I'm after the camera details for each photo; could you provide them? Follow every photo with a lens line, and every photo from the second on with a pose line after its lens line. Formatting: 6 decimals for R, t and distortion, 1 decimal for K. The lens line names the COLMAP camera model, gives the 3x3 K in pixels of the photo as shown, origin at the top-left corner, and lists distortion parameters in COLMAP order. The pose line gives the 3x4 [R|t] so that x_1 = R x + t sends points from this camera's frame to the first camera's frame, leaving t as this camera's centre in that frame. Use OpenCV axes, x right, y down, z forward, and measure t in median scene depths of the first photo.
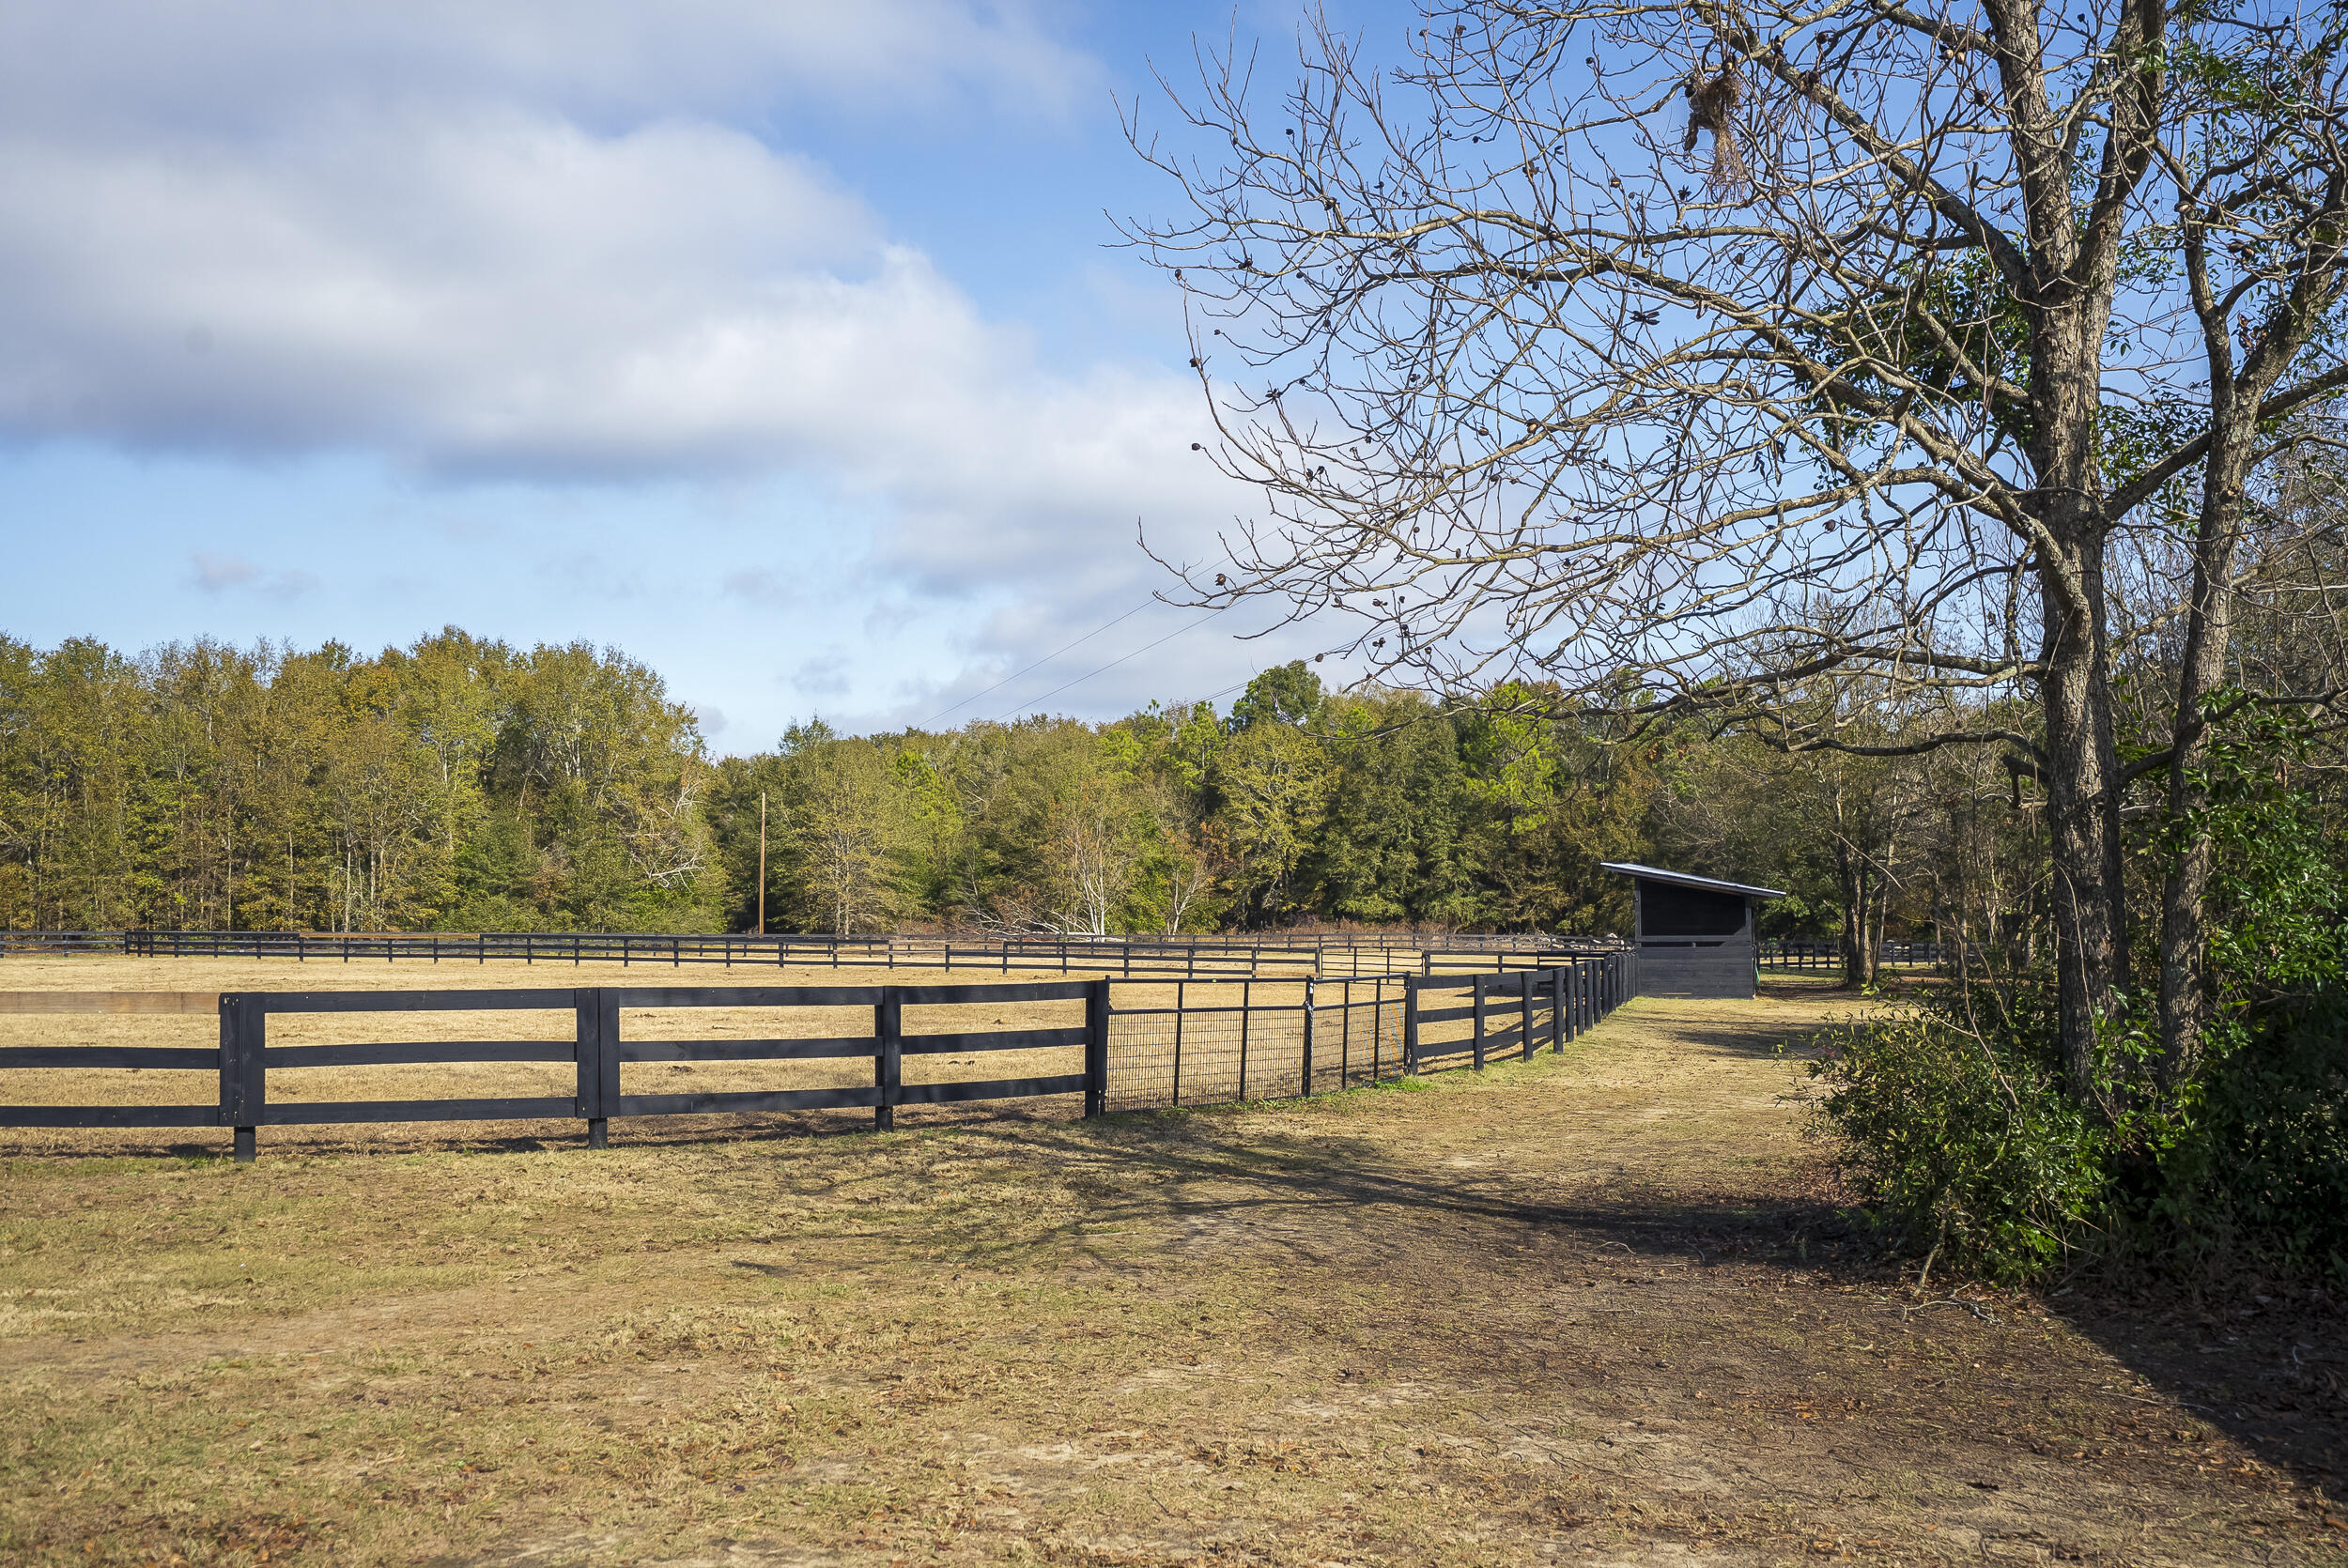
lens RADIAL K [[2304.4, 0, 1144.5], [0, 2304.4, 806.9], [0, 0, 1]] dist [-0.001322, 0.160731]
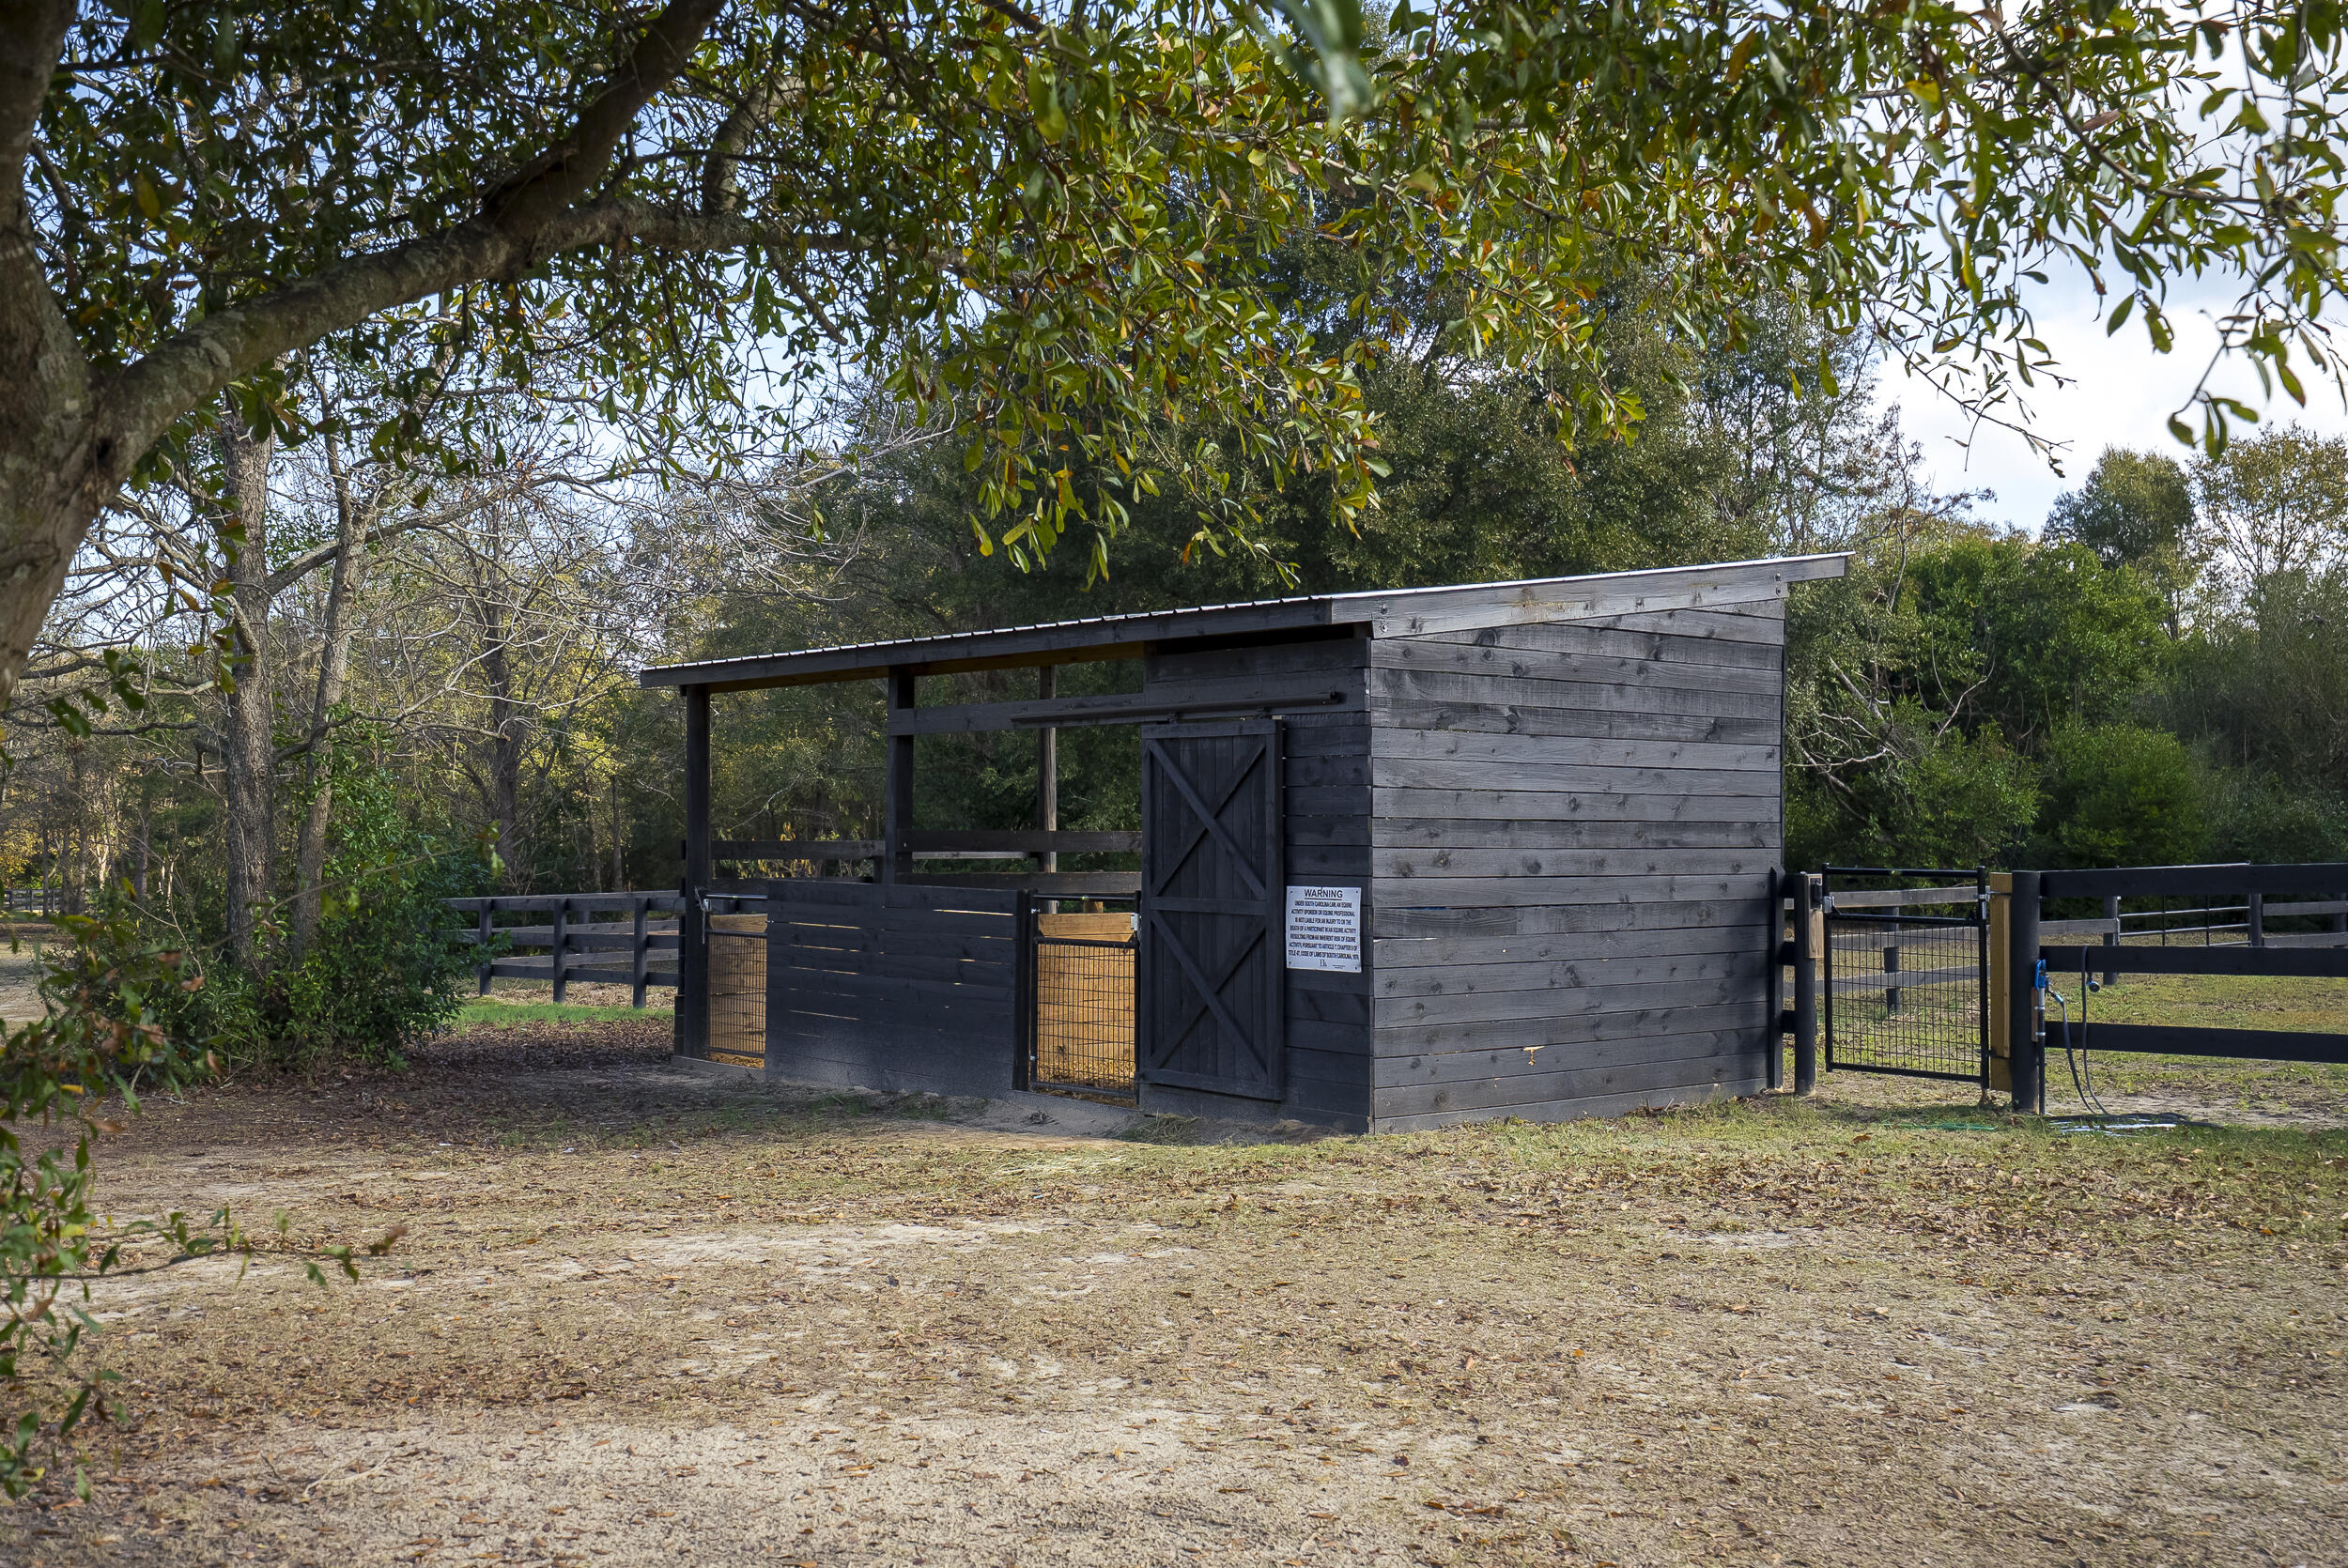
lens RADIAL K [[2304.4, 0, 1144.5], [0, 2304.4, 806.9], [0, 0, 1]] dist [-0.001322, 0.160731]
pose [[0.711500, 0.023165, 0.702305, -0.259653], [-0.039043, 0.999216, 0.006596, -0.013925], [-0.701601, -0.032113, 0.711846, -0.528695]]
